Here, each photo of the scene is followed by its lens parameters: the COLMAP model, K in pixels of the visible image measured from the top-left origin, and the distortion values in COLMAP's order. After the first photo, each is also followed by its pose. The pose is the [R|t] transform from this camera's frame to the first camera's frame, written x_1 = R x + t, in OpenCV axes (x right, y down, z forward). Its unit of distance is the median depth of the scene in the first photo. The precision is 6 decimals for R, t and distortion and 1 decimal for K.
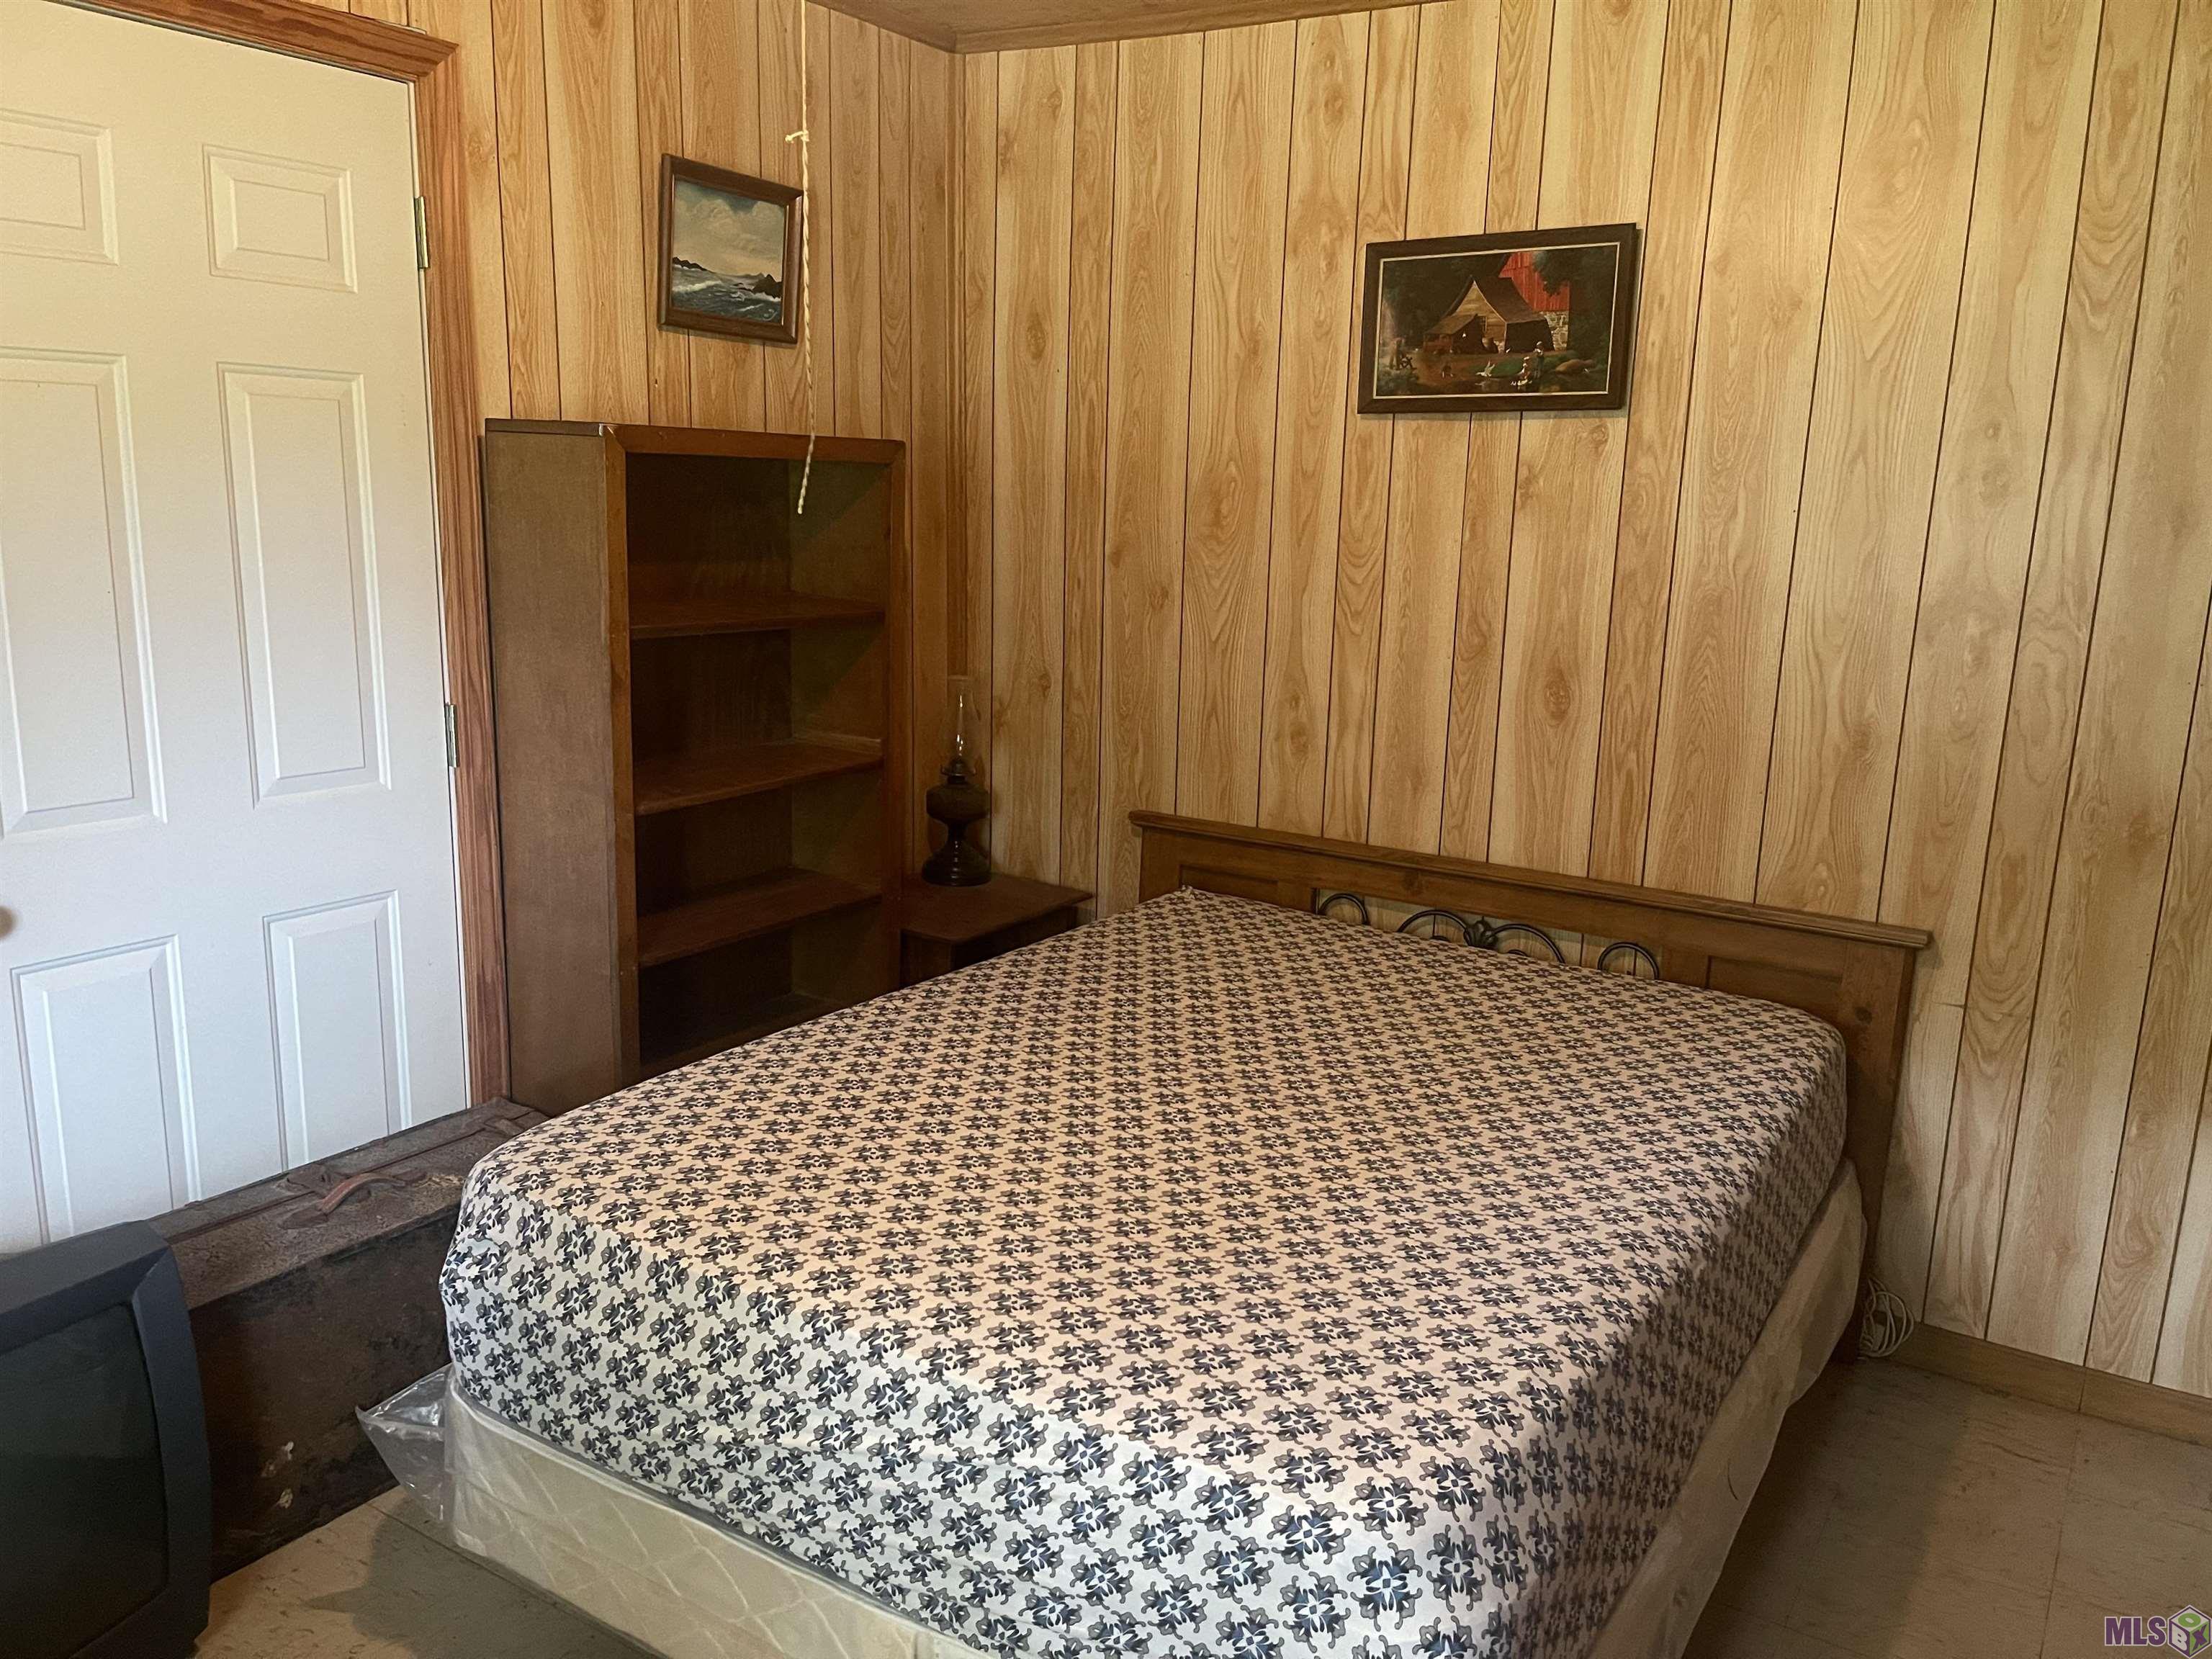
lens RADIAL K [[1671.1, 0, 1107.8], [0, 1671.1, 836.3], [0, 0, 1]] dist [0.003245, -0.014796]
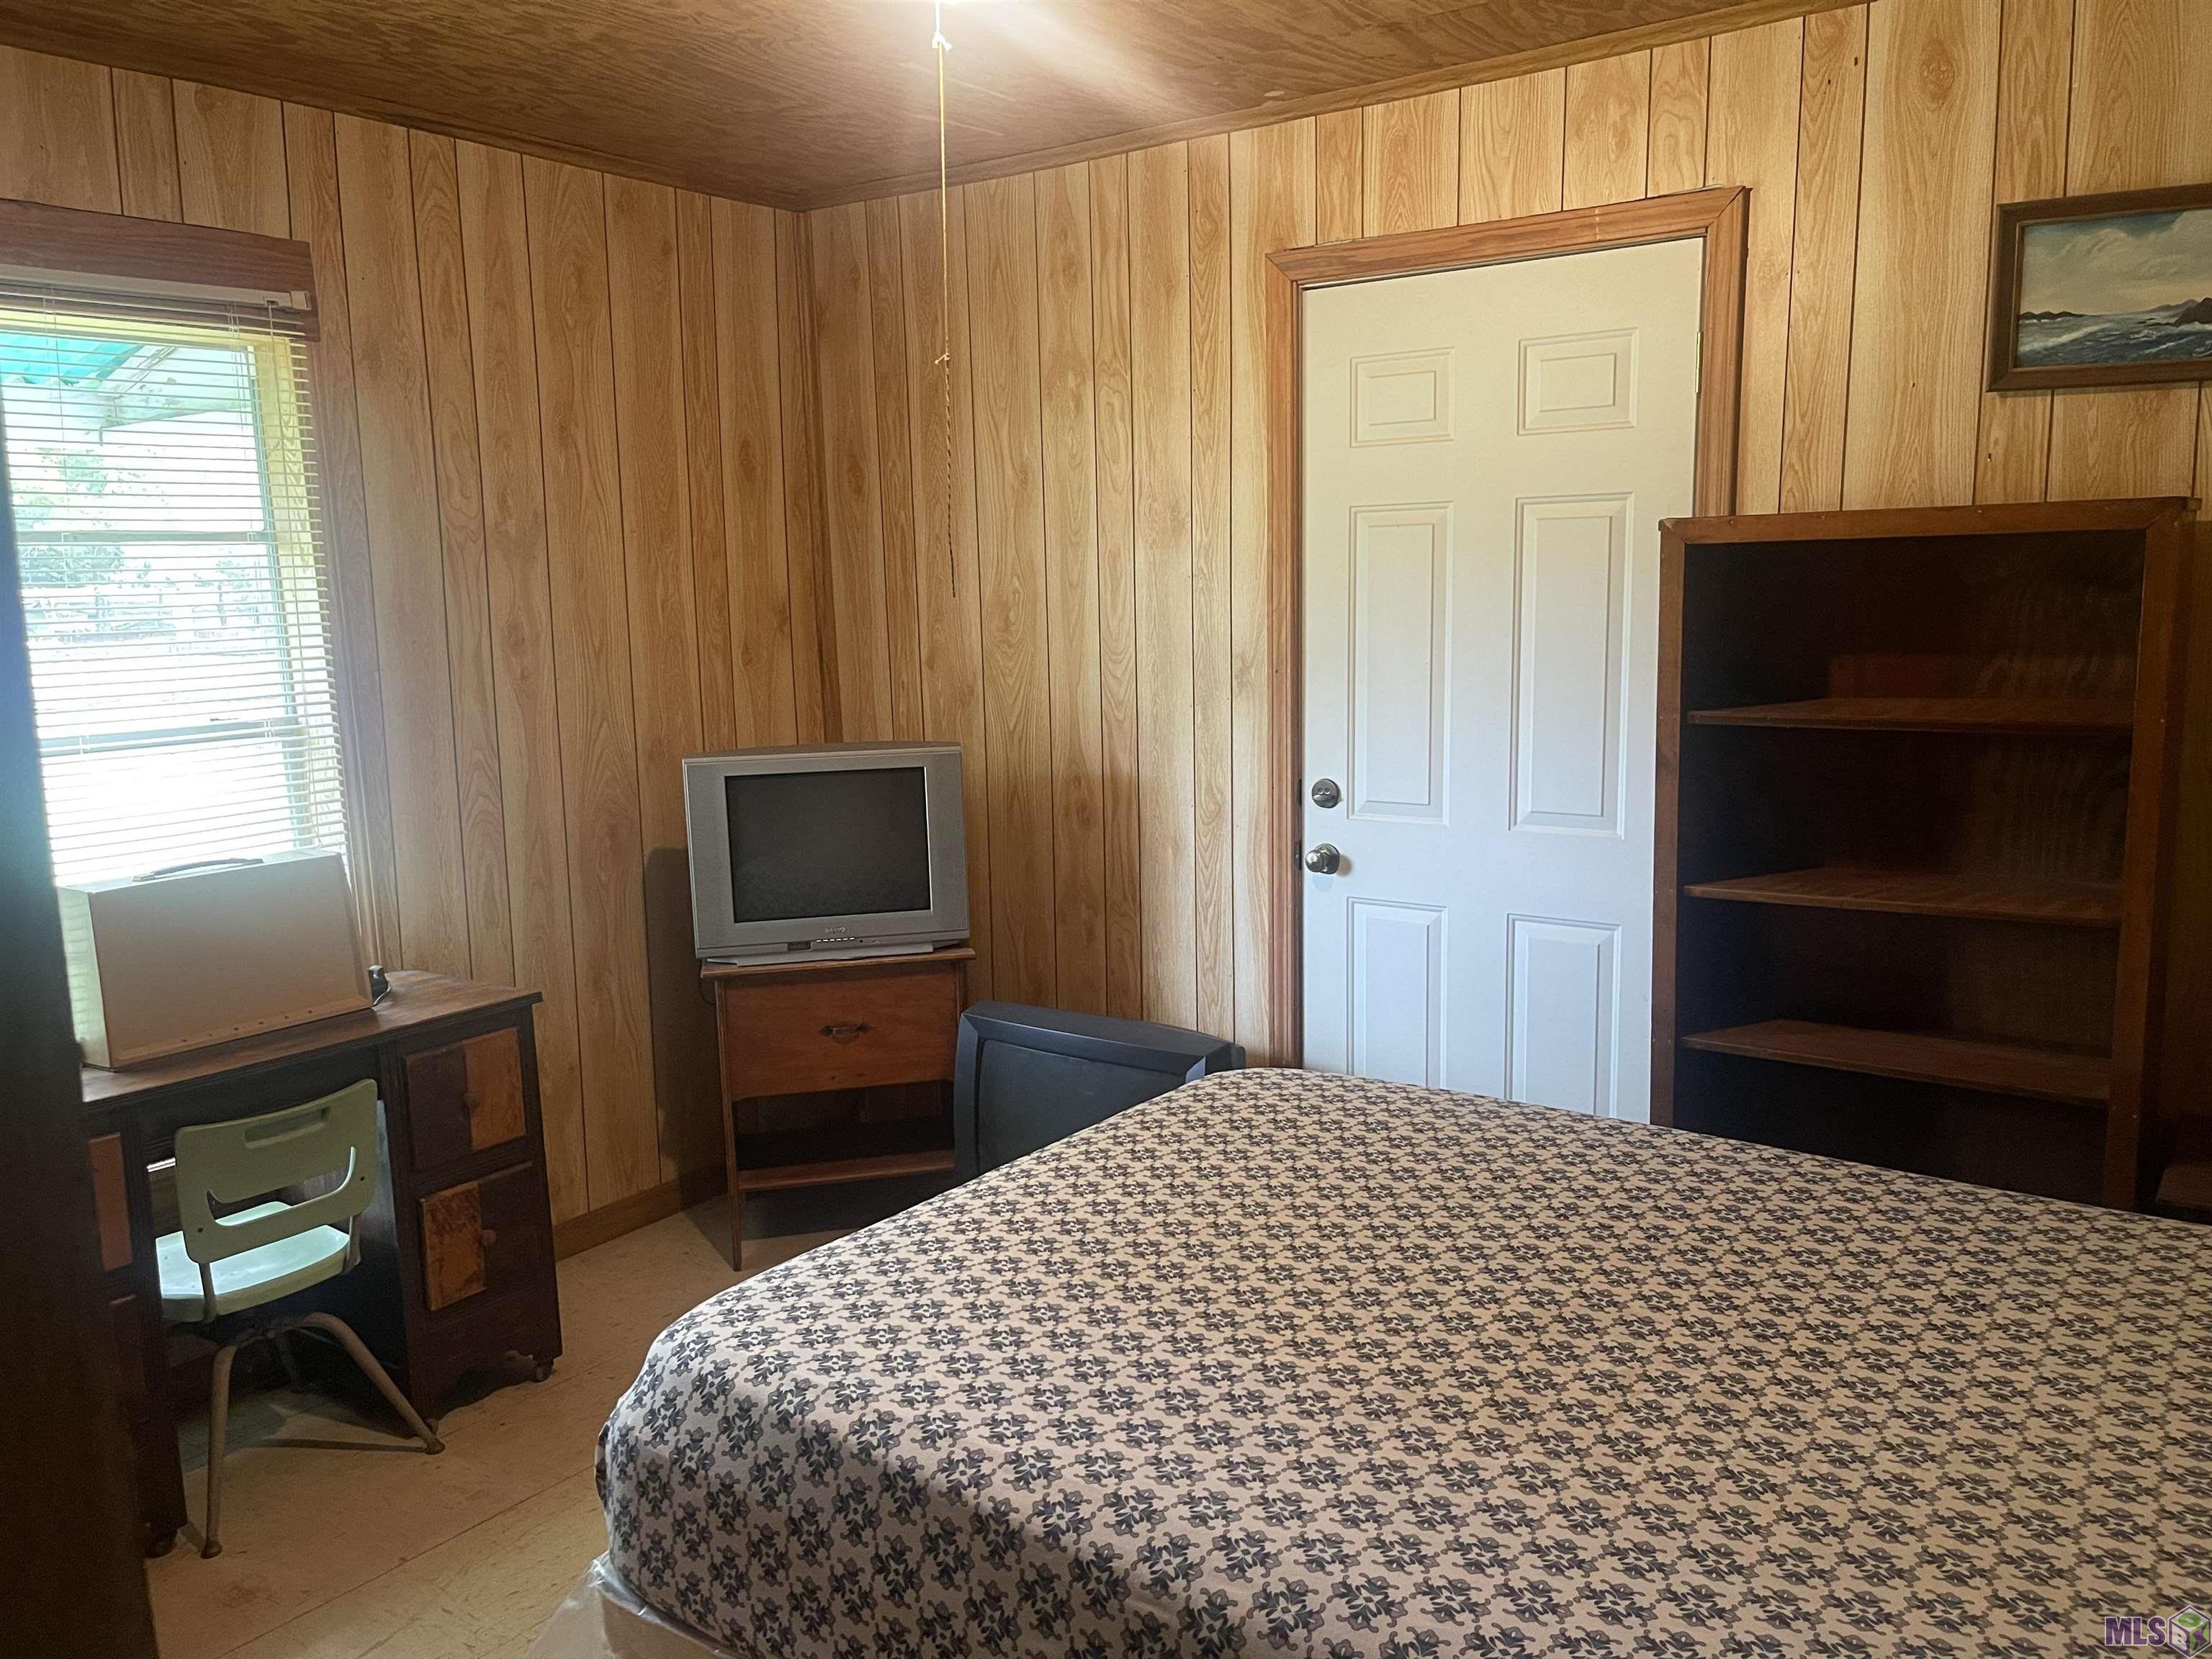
lens RADIAL K [[1671.1, 0, 1107.7], [0, 1671.1, 834.9], [0, 0, 1]] dist [0.003245, -0.014796]
pose [[-0.058367, 0.127588, -0.990108, 0.678779], [-0.176425, 0.974870, 0.136025, -0.113785], [0.982582, 0.182620, -0.034391, 0.609523]]
